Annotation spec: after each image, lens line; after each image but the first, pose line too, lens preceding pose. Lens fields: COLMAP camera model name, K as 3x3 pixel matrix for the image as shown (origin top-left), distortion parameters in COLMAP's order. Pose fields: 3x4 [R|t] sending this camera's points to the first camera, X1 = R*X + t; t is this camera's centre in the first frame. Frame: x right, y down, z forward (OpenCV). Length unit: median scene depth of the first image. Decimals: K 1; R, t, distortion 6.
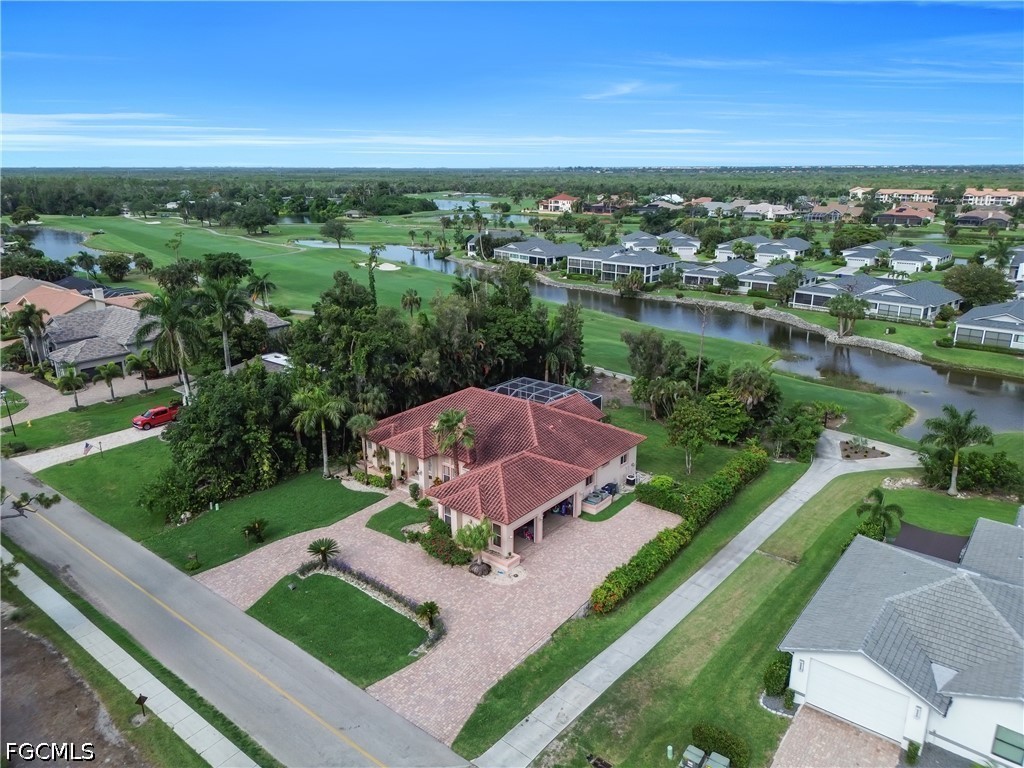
lens RADIAL K [[718.1, 0, 512.0], [0, 718.1, 384.0], [0, 0, 1]] dist [0.075760, -0.091547]
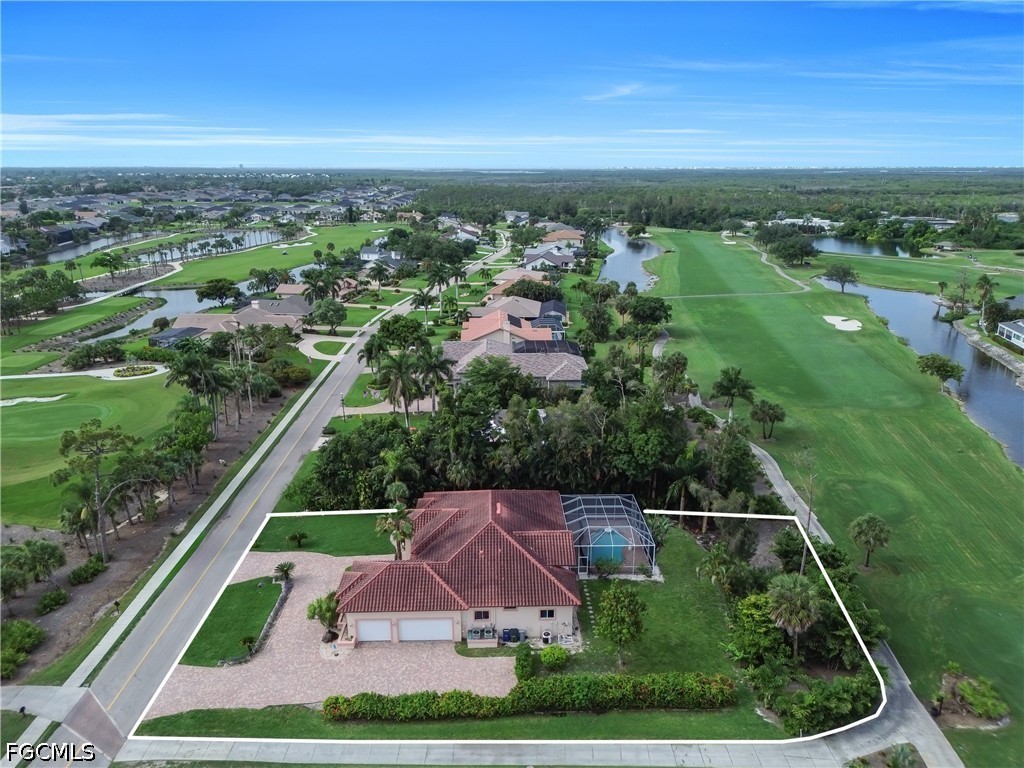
lens RADIAL K [[718.1, 0, 512.0], [0, 718.1, 384.0], [0, 0, 1]] dist [0.075760, -0.091547]
pose [[0.643376, 0.221317, -0.732862, 0.687634], [-0.220607, 0.970290, 0.099348, -0.252707], [0.733076, 0.097757, 0.673085, 0.242849]]
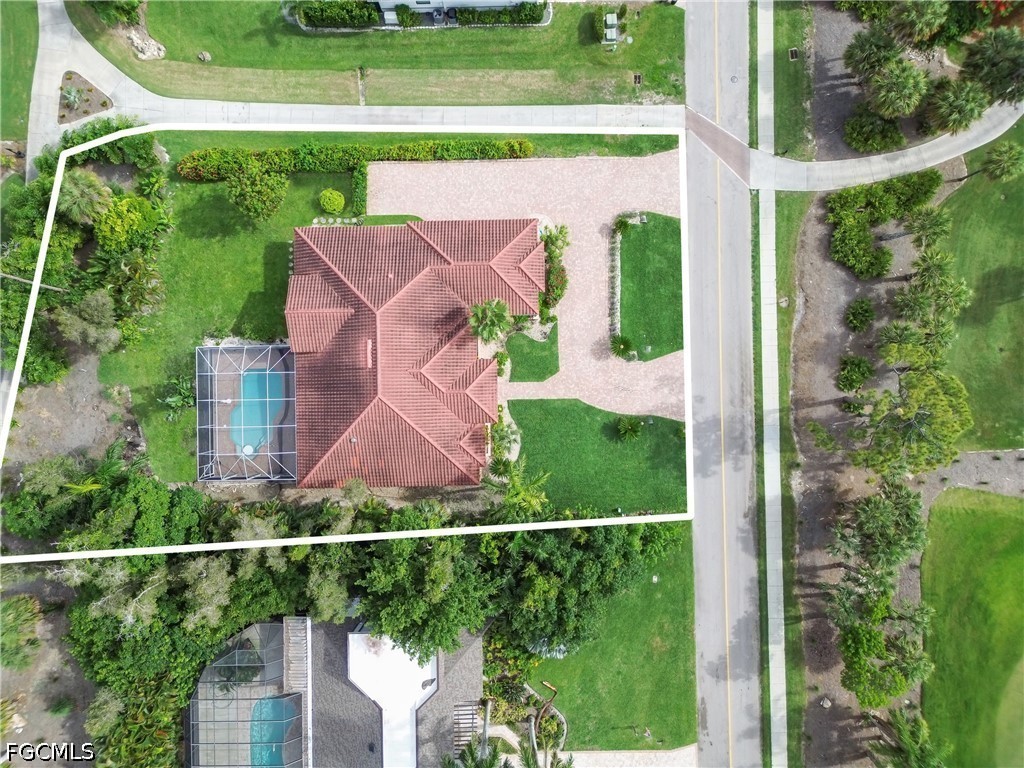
lens RADIAL K [[718.1, 0, 512.0], [0, 718.1, 384.0], [0, 0, 1]] dist [0.075760, -0.091547]
pose [[-0.636945, -0.770775, 0.014357, -0.147728], [0.236194, -0.177387, 0.955378, -0.721616], [-0.733835, 0.611914, 0.295038, 0.577535]]
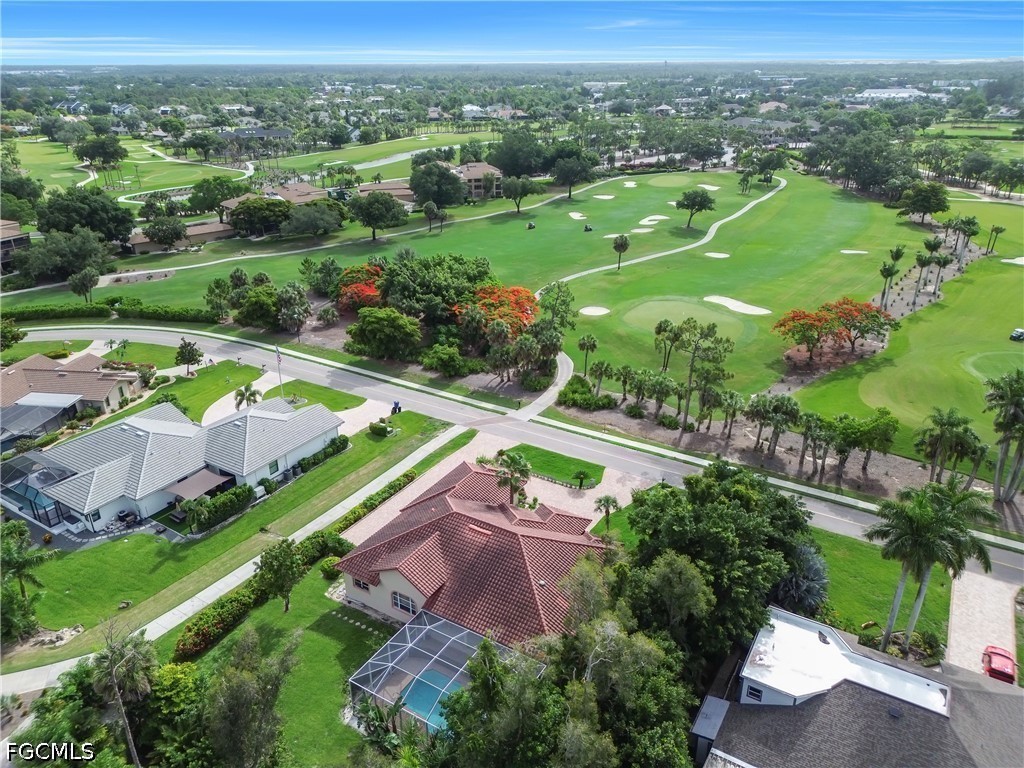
lens RADIAL K [[718.1, 0, 512.0], [0, 718.1, 384.0], [0, 0, 1]] dist [0.075760, -0.091547]
pose [[-0.991863, 0.057598, -0.113535, 0.041444], [-0.030413, 0.758780, 0.650637, -0.675208], [0.123623, 0.648795, -0.750854, 1.446969]]
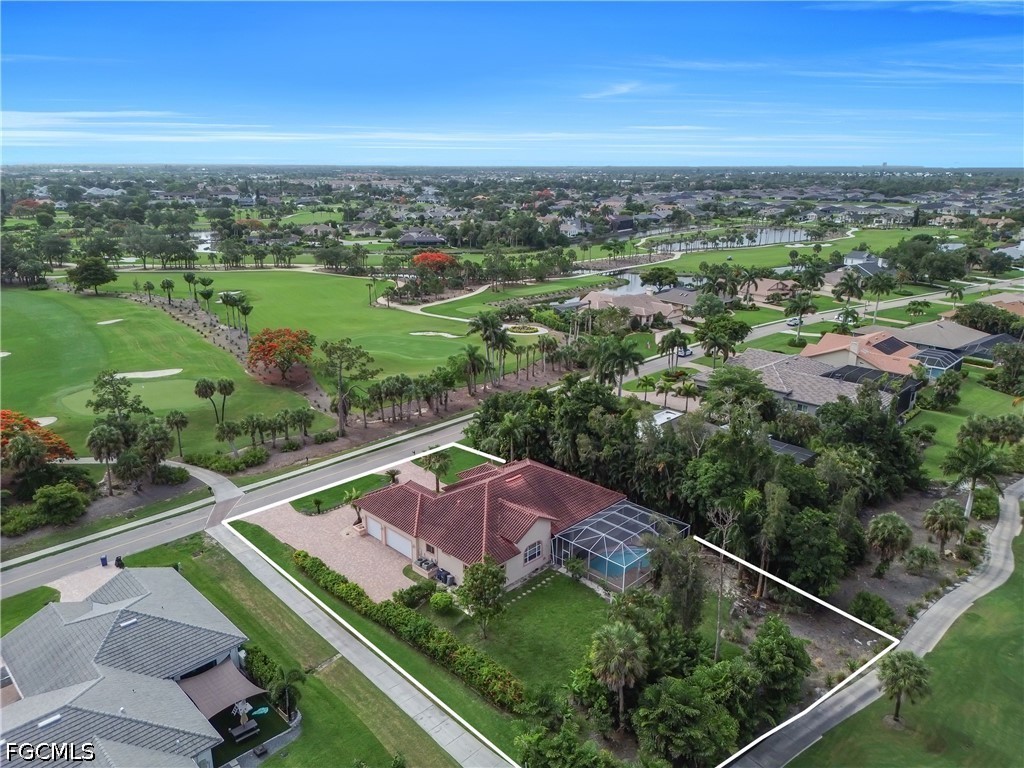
lens RADIAL K [[718.1, 0, 512.0], [0, 718.1, 384.0], [0, 0, 1]] dist [0.075760, -0.091547]
pose [[-0.101530, 0.291336, -0.951218, 0.976204], [-0.290923, 0.905666, 0.308437, -0.446582], [0.951344, 0.308047, -0.007196, 0.874675]]
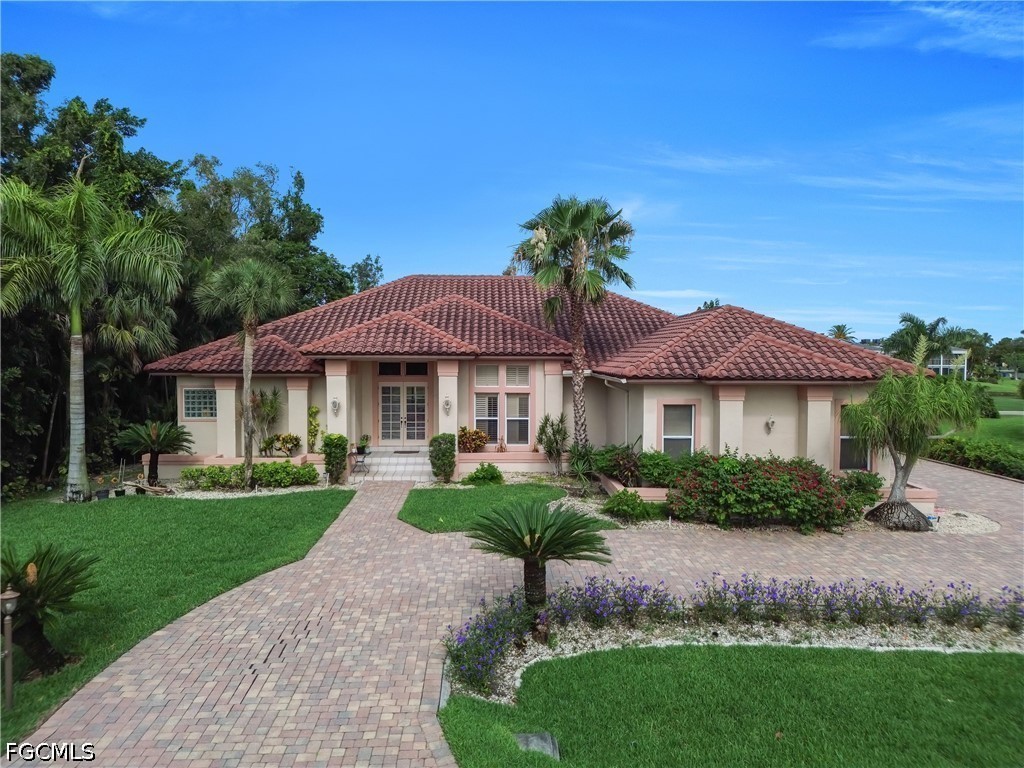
lens RADIAL K [[718.1, 0, 512.0], [0, 718.1, 384.0], [0, 0, 1]] dist [0.075760, -0.091547]
pose [[0.758295, -0.025261, 0.651422, -0.290410], [0.185138, 0.966451, -0.178035, 0.155915], [-0.625070, 0.255606, 0.737531, 0.590176]]
